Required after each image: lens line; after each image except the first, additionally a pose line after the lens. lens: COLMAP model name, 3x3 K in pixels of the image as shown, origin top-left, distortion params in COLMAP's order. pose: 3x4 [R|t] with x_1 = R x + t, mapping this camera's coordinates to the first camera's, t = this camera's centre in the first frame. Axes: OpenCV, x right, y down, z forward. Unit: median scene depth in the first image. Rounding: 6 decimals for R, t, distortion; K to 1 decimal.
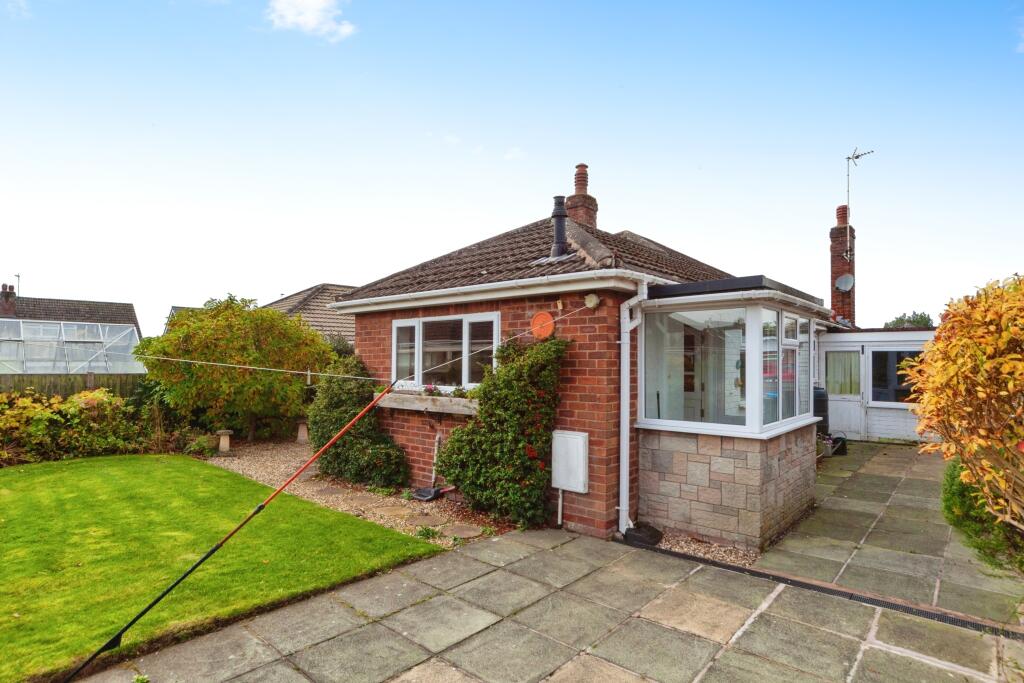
lens RADIAL K [[537.2, 0, 512.0], [0, 537.2, 341.5], [0, 0, 1]] dist [-0.003553, -0.000125]
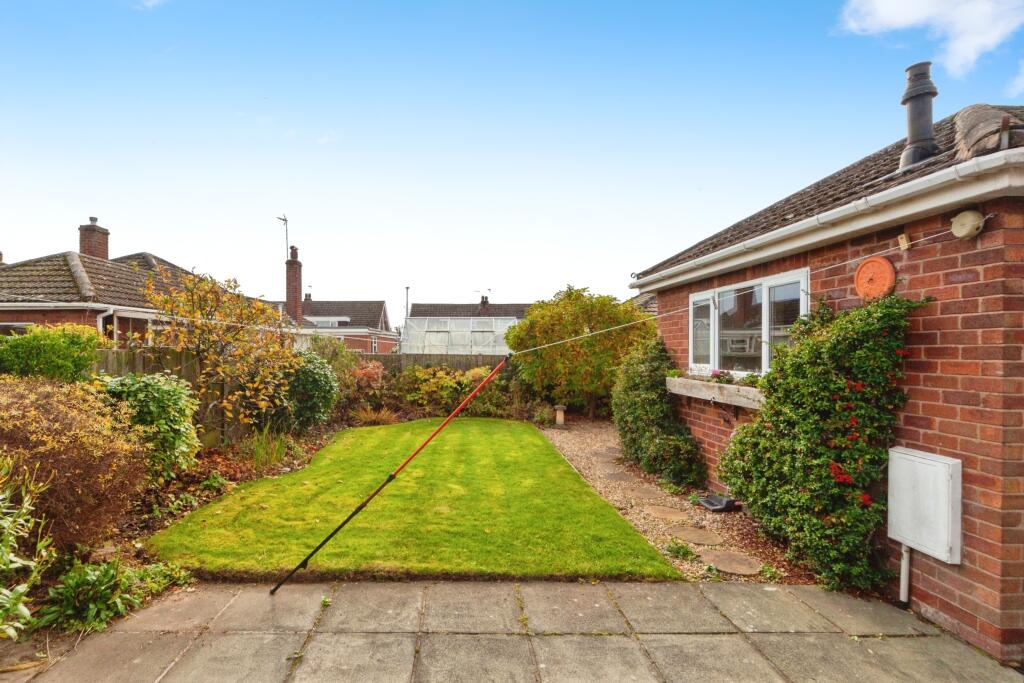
lens RADIAL K [[496.8, 0, 464.1], [0, 496.8, 344.1], [0, 0, 1]] dist [-0.000098, -0.000462]
pose [[0.674528, -0.006192, -0.738224, 0.167058], [0.025011, 0.999582, 0.014468, 0.026568], [0.737826, -0.028223, 0.674401, 0.252555]]
